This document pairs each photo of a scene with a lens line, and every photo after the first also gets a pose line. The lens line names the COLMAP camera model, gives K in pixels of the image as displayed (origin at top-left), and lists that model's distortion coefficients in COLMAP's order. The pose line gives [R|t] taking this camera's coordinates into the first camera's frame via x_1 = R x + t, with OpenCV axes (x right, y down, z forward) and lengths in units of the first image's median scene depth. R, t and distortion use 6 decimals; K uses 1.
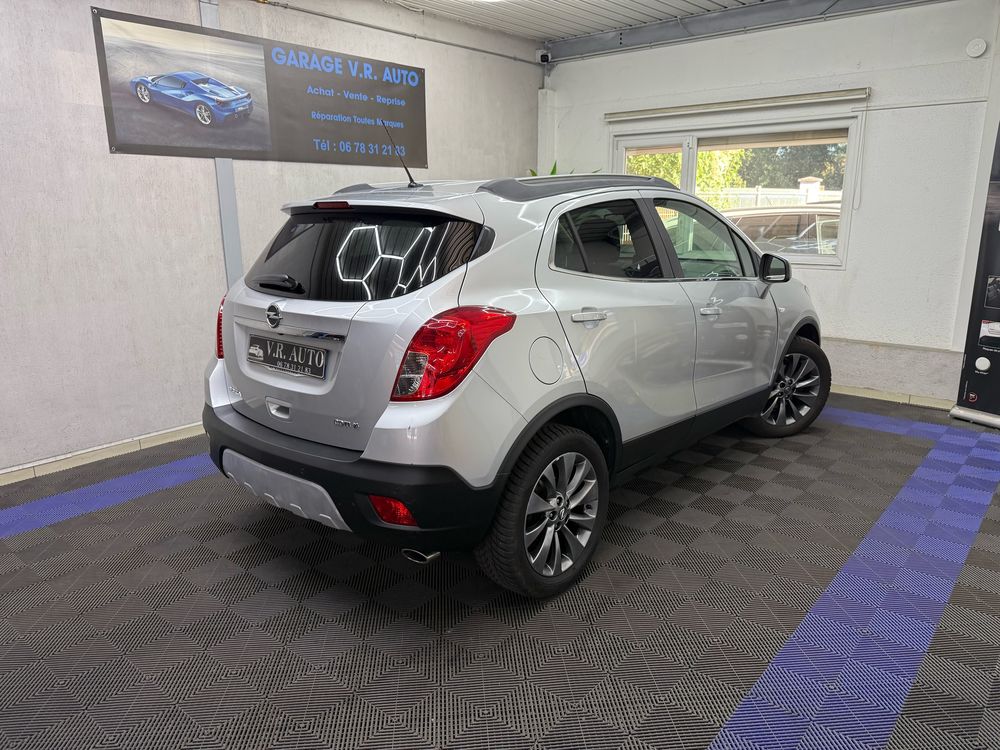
lens RADIAL K [[704.1, 0, 491.0], [0, 704.1, 381.9], [0, 0, 1]] dist [0.029628, -0.039485]
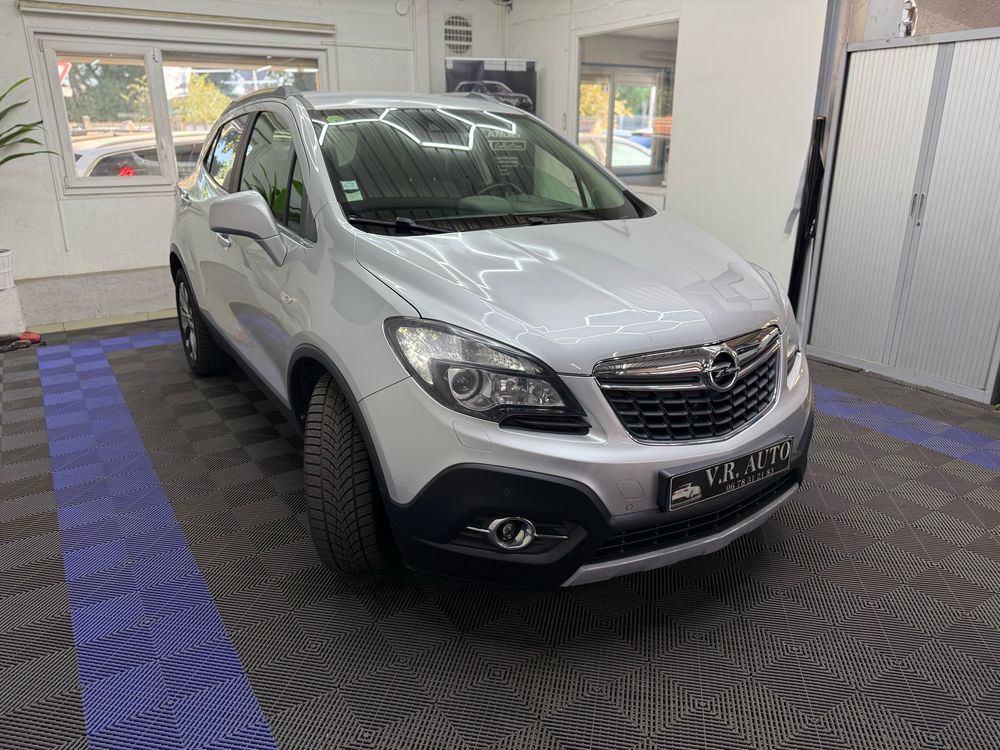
lens RADIAL K [[704.1, 0, 499.5], [0, 704.1, 380.0], [0, 0, 1]] dist [0.029628, -0.039485]
pose [[0.290579, -0.305940, 0.906622, -0.775815], [0.235561, 0.941218, 0.242115, -0.108529], [-0.927402, 0.143212, 0.345566, 0.545335]]
